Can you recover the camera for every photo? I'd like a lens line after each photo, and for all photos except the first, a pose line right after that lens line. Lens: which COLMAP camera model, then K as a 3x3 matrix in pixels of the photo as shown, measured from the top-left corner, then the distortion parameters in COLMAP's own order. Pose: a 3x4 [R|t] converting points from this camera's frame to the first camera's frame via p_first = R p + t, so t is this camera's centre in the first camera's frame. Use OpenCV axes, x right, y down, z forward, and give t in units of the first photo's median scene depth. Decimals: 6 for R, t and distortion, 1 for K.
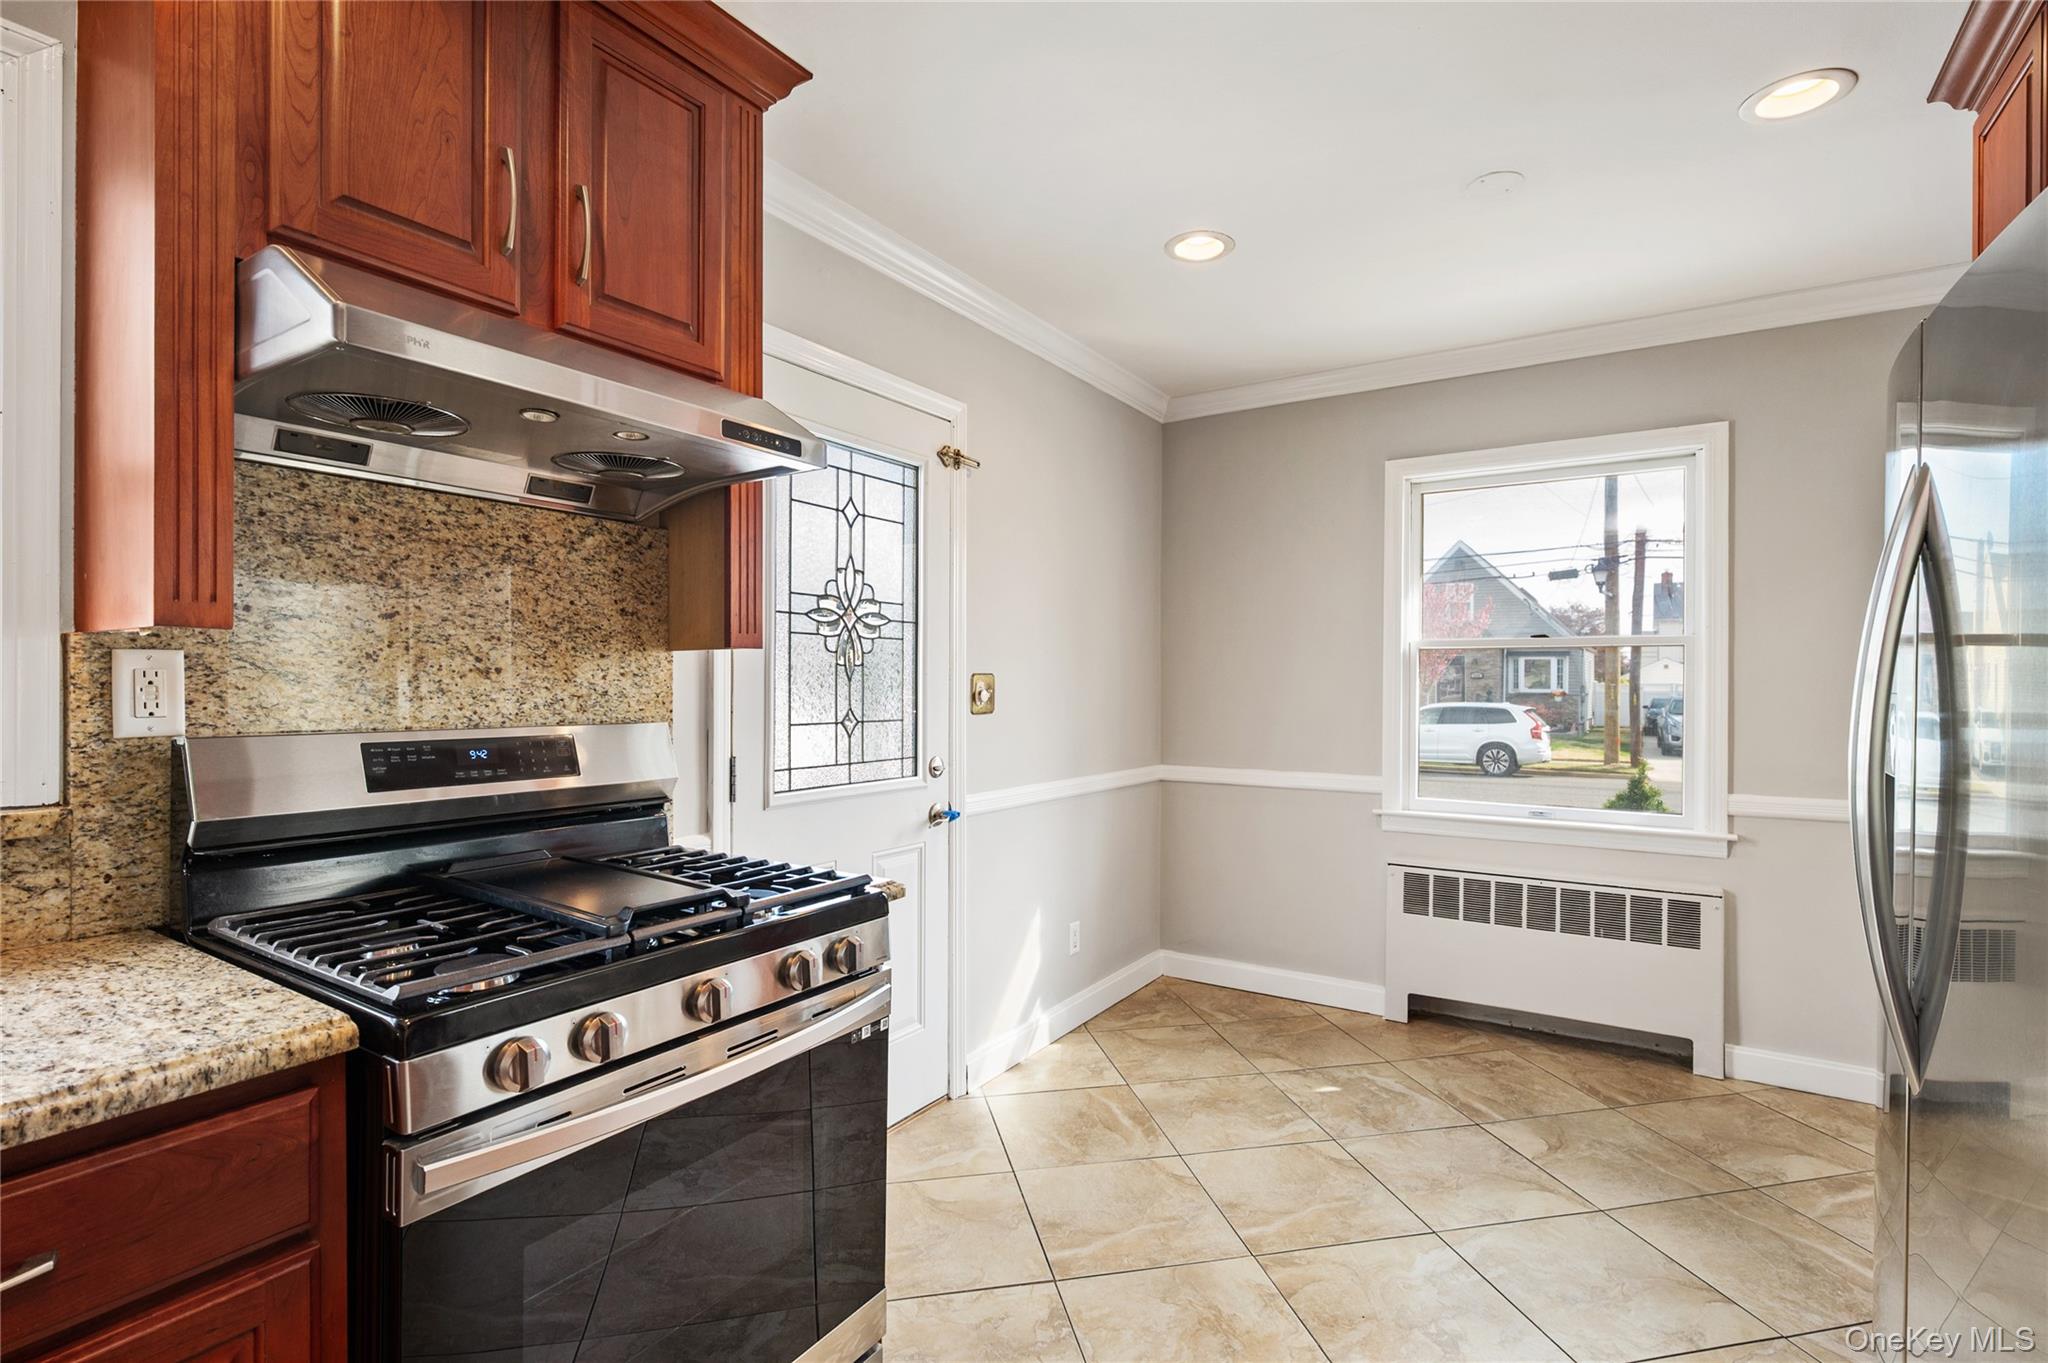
lens RADIAL K [[975.2, 0, 1030.6], [0, 975.2, 673.6], [0, 0, 1]] dist [0.000686, -0.000256]
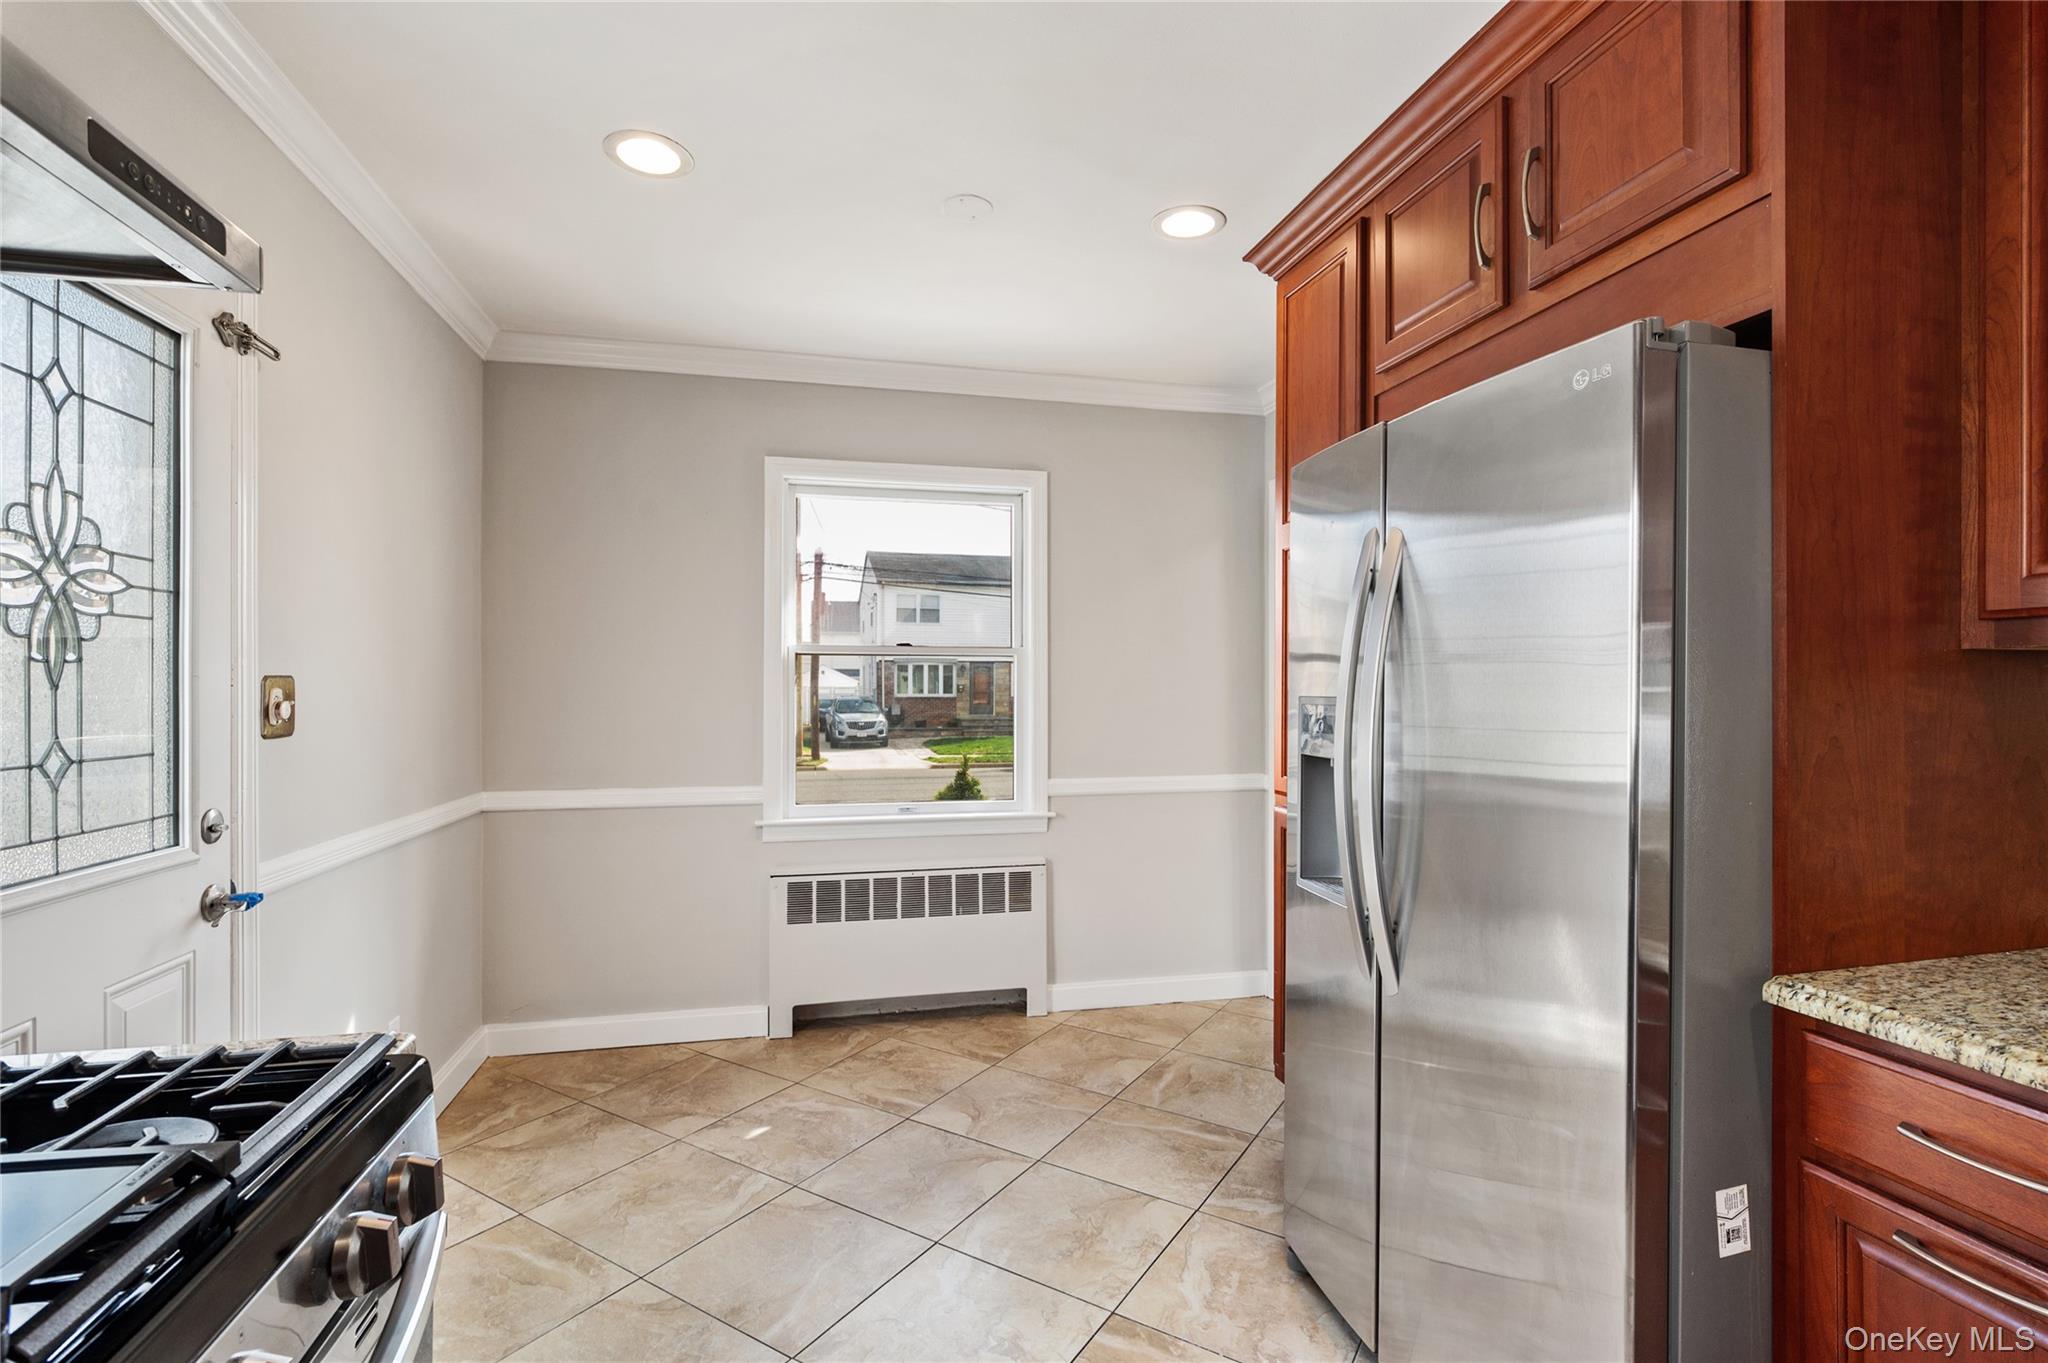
lens RADIAL K [[966.4, 0, 1024.0], [0, 966.4, 681.5], [0, 0, 1]] dist [0.001229, -0.001361]
pose [[0.691348, 0.001591, 0.722520, -0.174877], [-0.005344, 0.999981, 0.002912, -0.001114], [-0.722502, -0.005875, 0.691344, 0.191535]]
